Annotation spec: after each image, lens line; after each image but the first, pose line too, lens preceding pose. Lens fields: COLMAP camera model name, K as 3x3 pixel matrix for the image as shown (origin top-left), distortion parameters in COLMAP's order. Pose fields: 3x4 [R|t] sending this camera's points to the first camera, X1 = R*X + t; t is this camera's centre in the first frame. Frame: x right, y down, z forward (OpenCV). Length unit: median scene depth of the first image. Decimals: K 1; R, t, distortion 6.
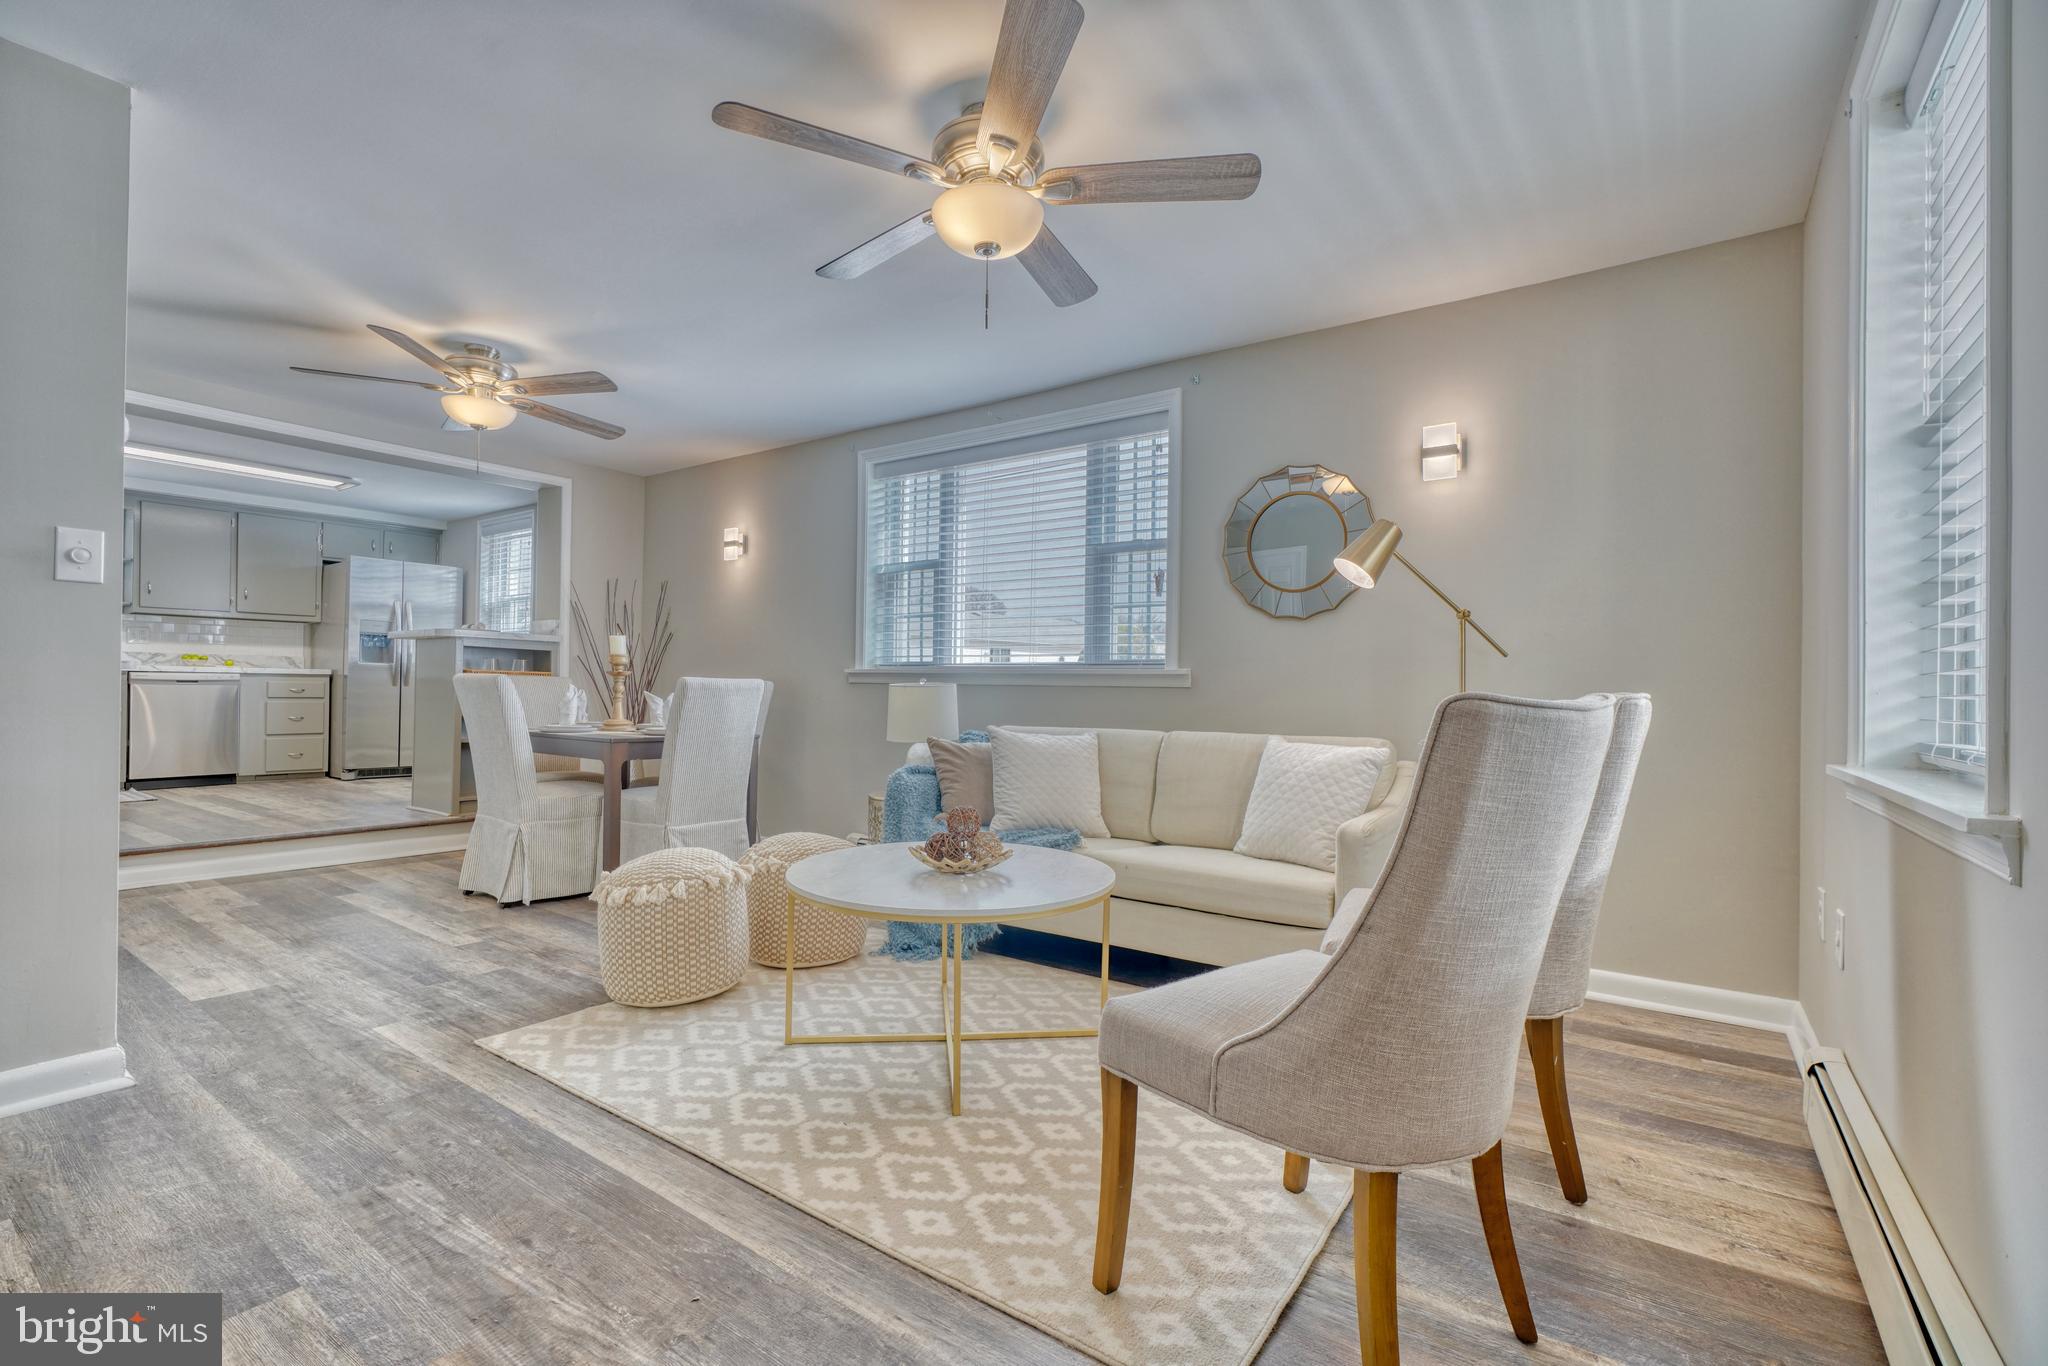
lens RADIAL K [[912.0, 0, 1009.9], [0, 912.0, 685.8], [0, 0, 1]] dist [-0.011855, 0.006712]
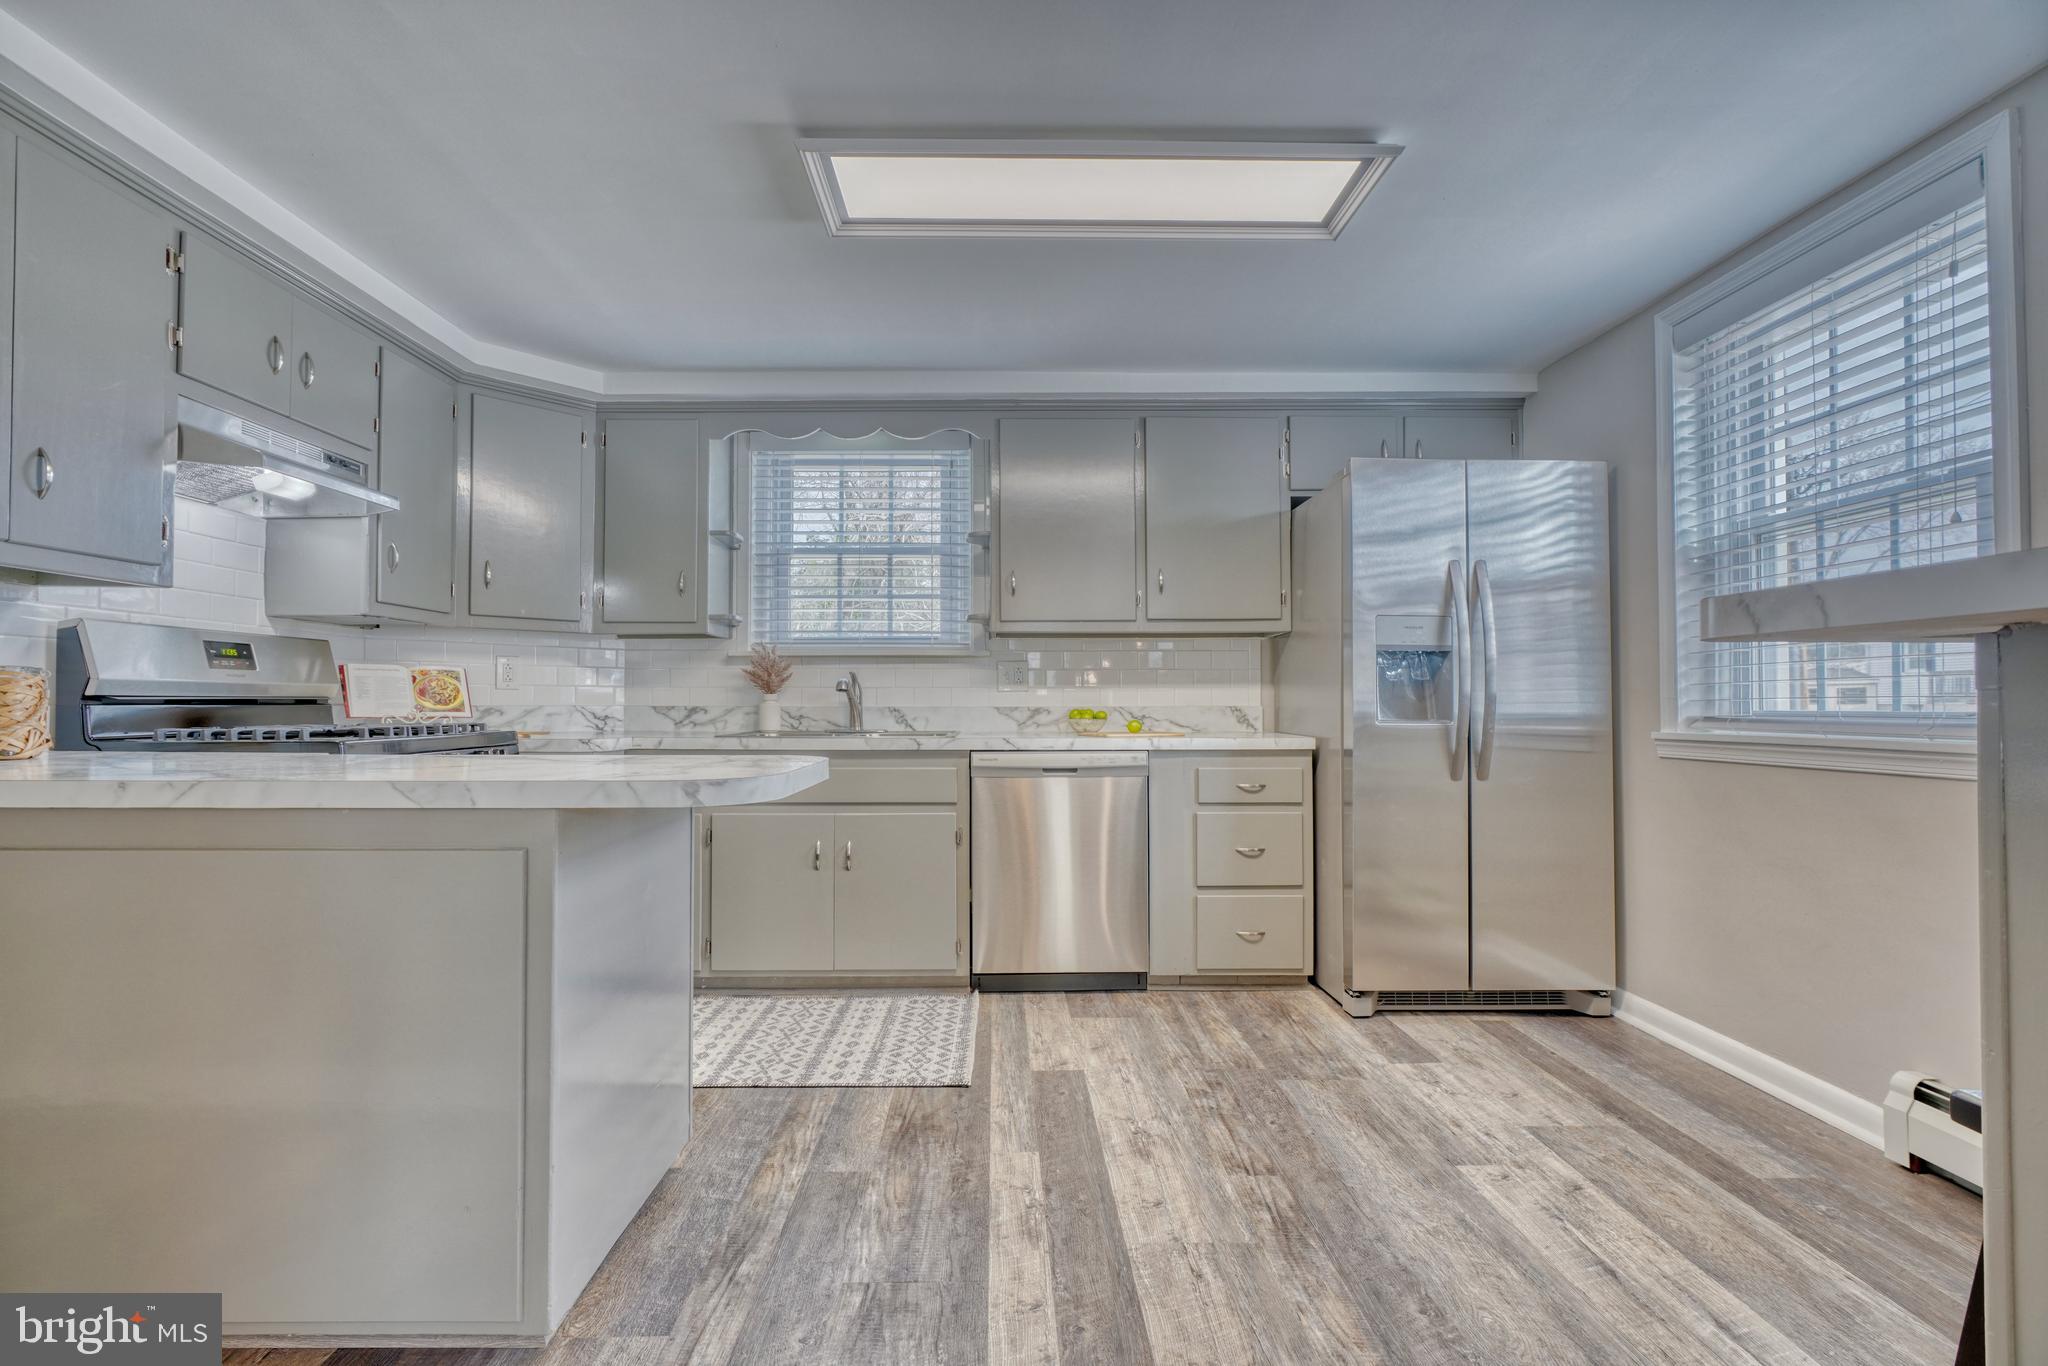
lens RADIAL K [[909.6, 0, 1011.3], [0, 909.6, 684.7], [0, 0, 1]] dist [-0.012821, 0.006671]
pose [[0.599248, -0.031875, -0.799928, -0.893447], [0.013866, 0.999470, -0.029438, -0.058883], [0.800443, 0.006549, 0.599373, 1.145716]]
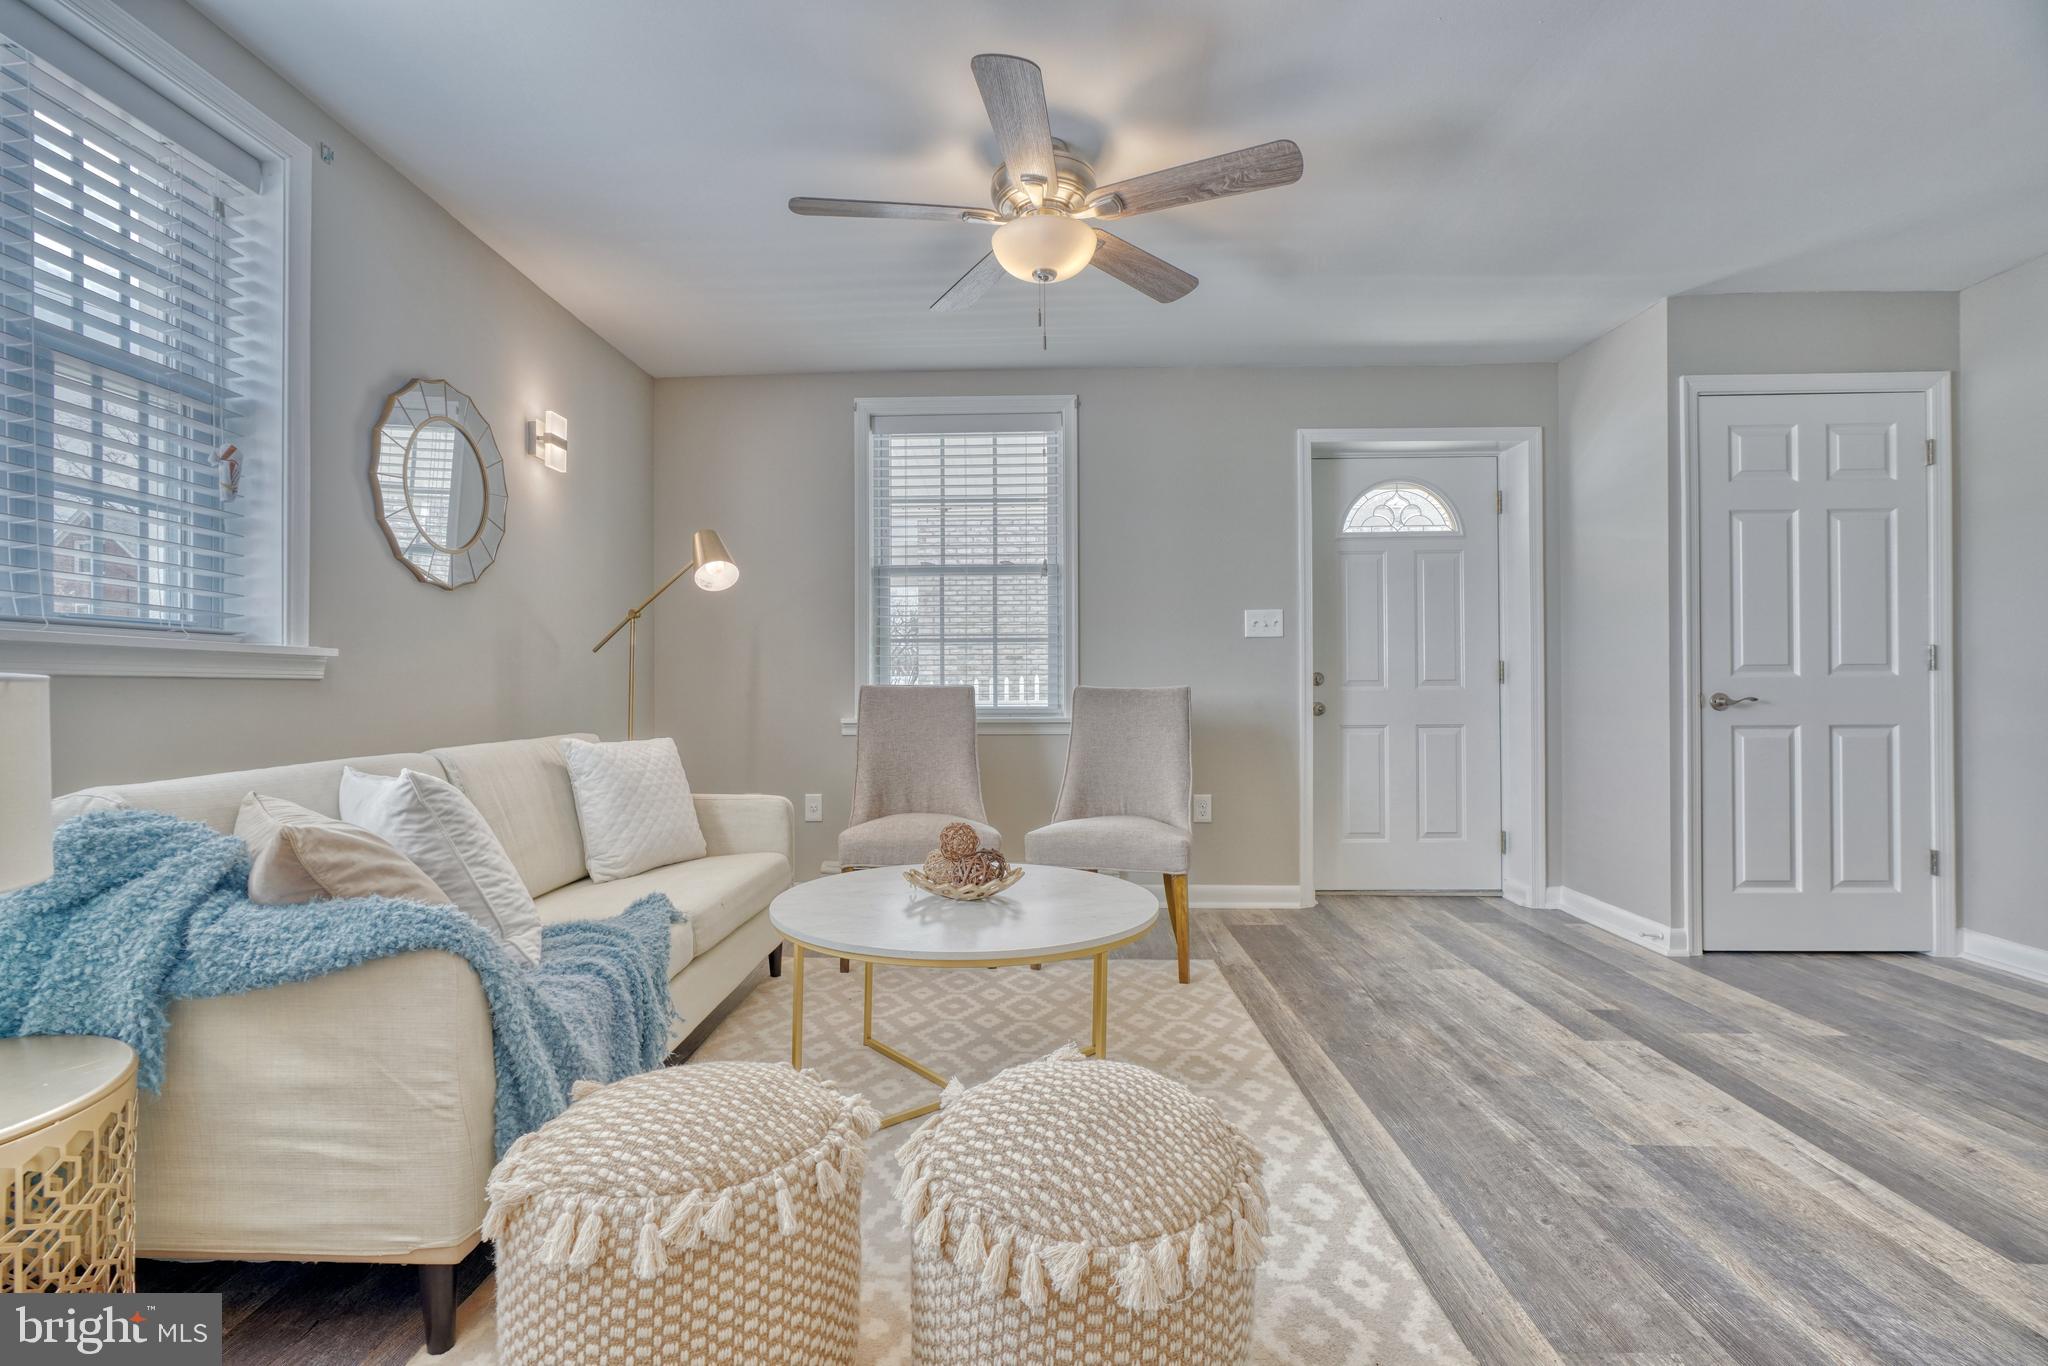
lens RADIAL K [[909.6, 0, 1011.3], [0, 909.6, 684.7], [0, 0, 1]] dist [-0.012821, 0.006671]
pose [[-0.559374, -0.010783, 0.828845, -0.505996], [-0.010303, 0.999929, 0.006056, -0.002233], [-0.828851, -0.005152, -0.559445, 0.923661]]
